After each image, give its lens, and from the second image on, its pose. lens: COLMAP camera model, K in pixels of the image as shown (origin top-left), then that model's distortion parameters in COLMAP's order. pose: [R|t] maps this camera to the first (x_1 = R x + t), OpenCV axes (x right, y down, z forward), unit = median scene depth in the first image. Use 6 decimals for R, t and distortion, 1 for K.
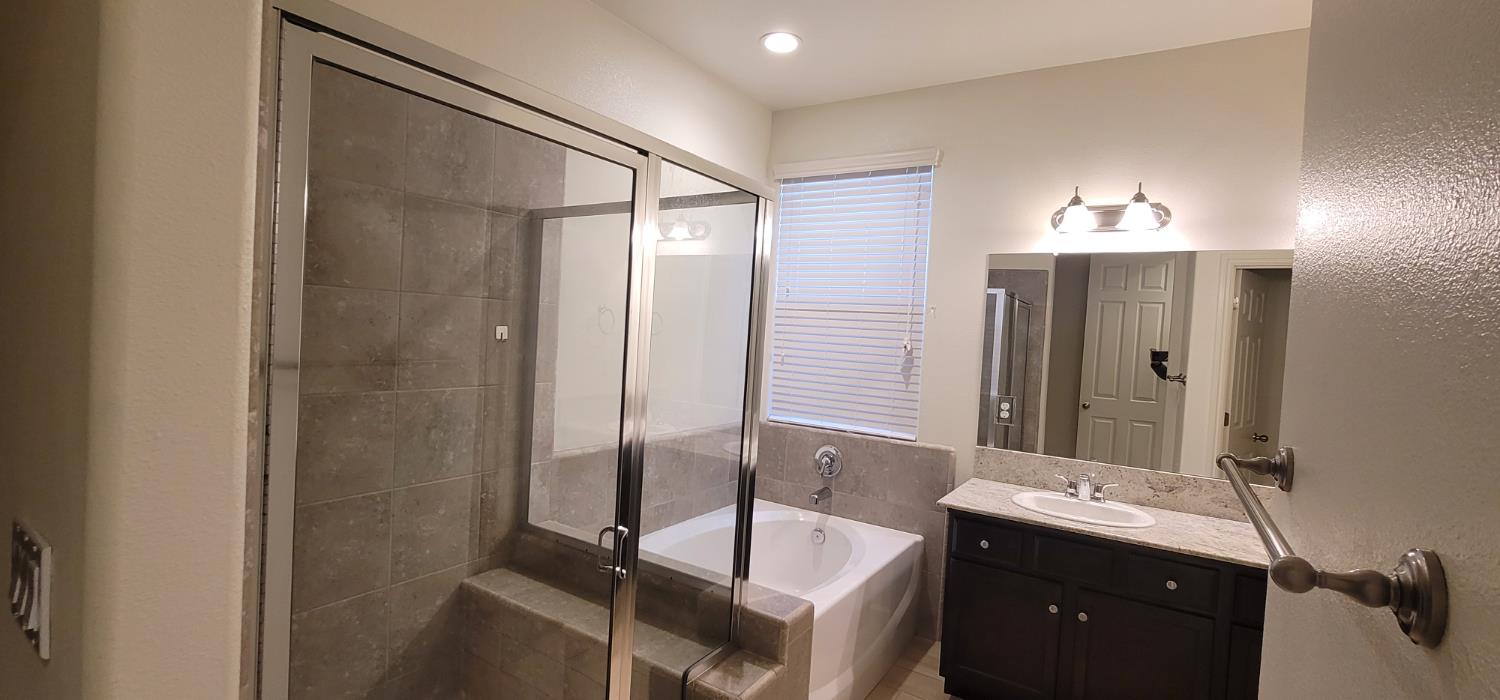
lens RADIAL K [[634.1, 0, 756.3], [0, 634.1, 344.7], [0, 0, 1]] dist [-0.013187, 0.006678]
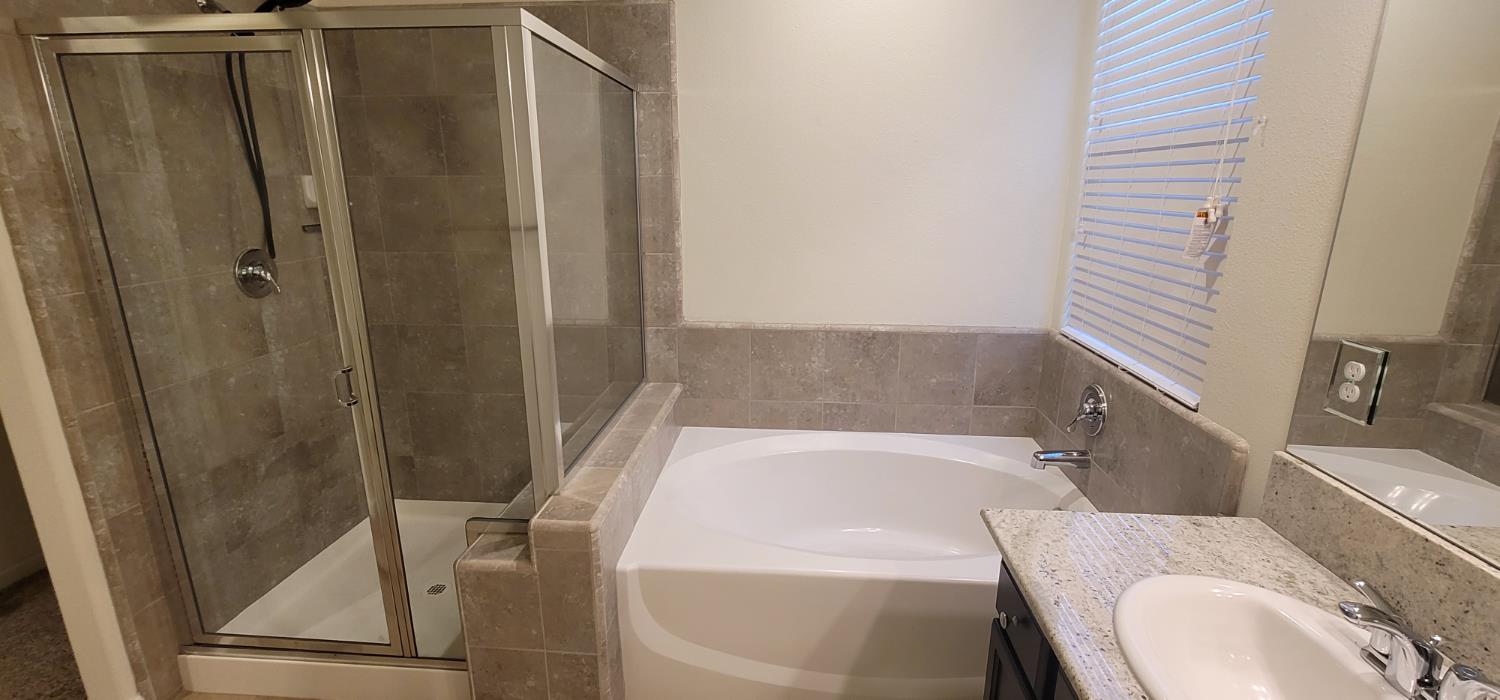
lens RADIAL K [[634.1, 0, 756.3], [0, 634.1, 344.7], [0, 0, 1]] dist [-0.013187, 0.006678]
pose [[0.471950, 0.163007, -0.866425, 0.525594], [0.003116, 0.982444, 0.186532, 0.010488], [0.881620, -0.090733, 0.463156, 0.496370]]
